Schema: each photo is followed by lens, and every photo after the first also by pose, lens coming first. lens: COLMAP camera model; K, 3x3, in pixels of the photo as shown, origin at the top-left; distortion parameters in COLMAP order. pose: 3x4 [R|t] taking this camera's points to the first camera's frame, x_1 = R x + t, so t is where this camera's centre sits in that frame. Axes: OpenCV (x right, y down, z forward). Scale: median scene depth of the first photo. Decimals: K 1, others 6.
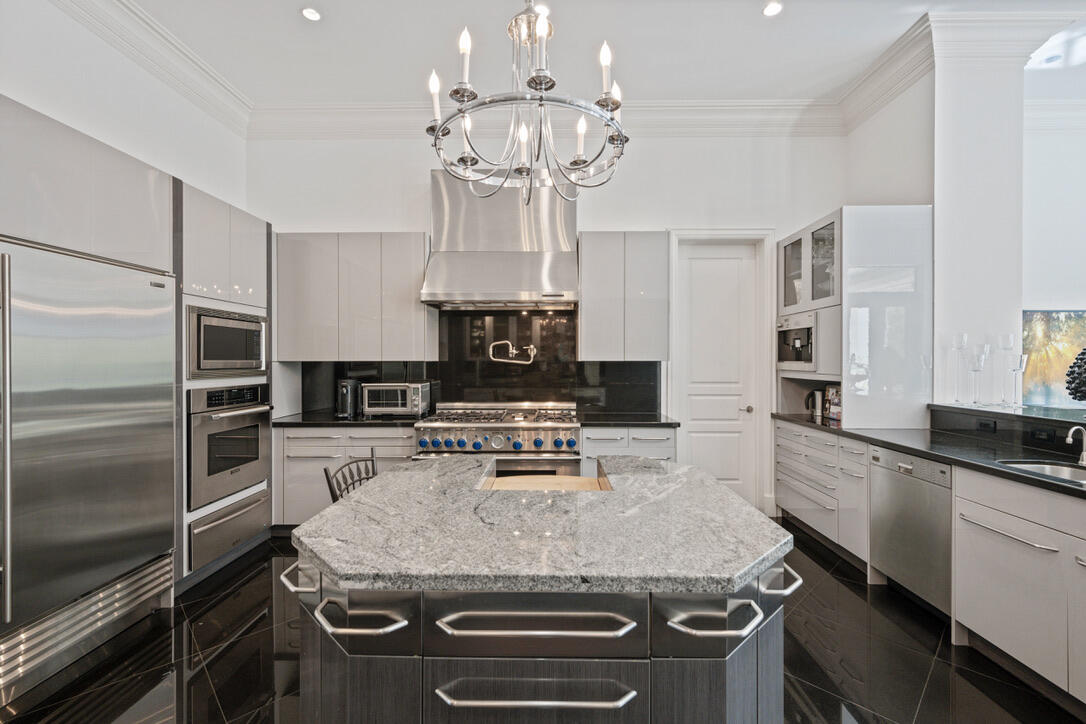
lens RADIAL K [[471.6, 0, 546.7], [0, 471.6, 359.5], [0, 0, 1]] dist [0.012124, -0.000198]
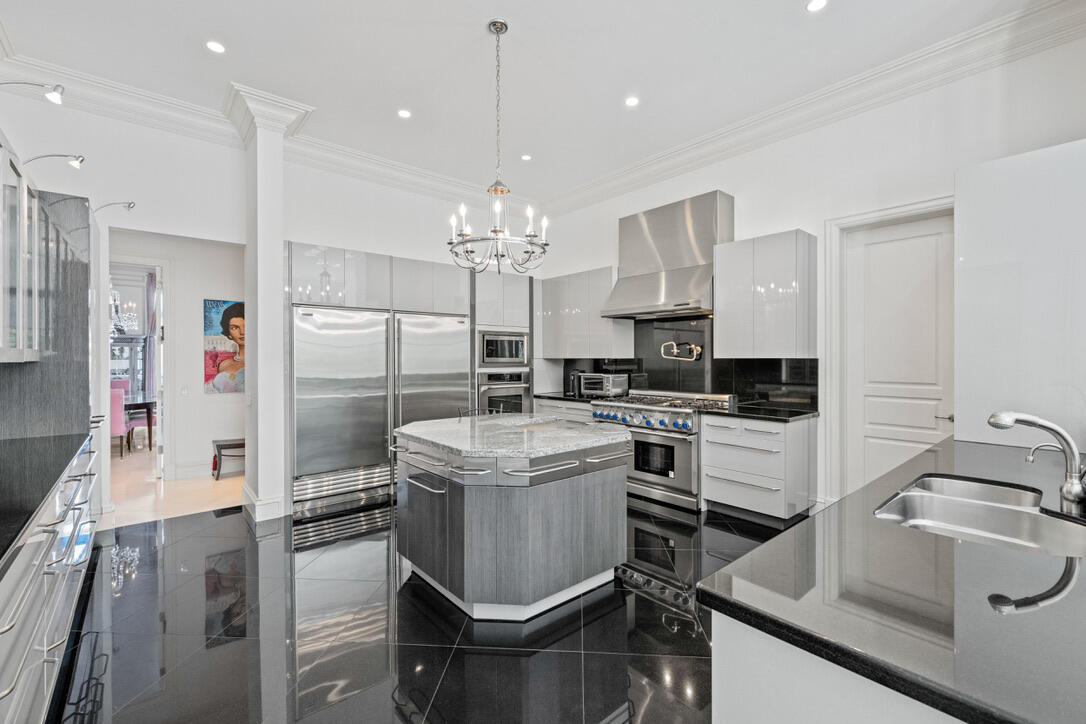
lens RADIAL K [[471.6, 0, 542.2], [0, 471.6, 356.8], [0, 0, 1]] dist [0.012124, -0.000198]
pose [[0.660143, -0.002688, -0.751135, 0.706393], [0.002672, 0.999996, -0.001230, 0.000030], [0.751135, -0.001195, 0.660147, -0.080010]]
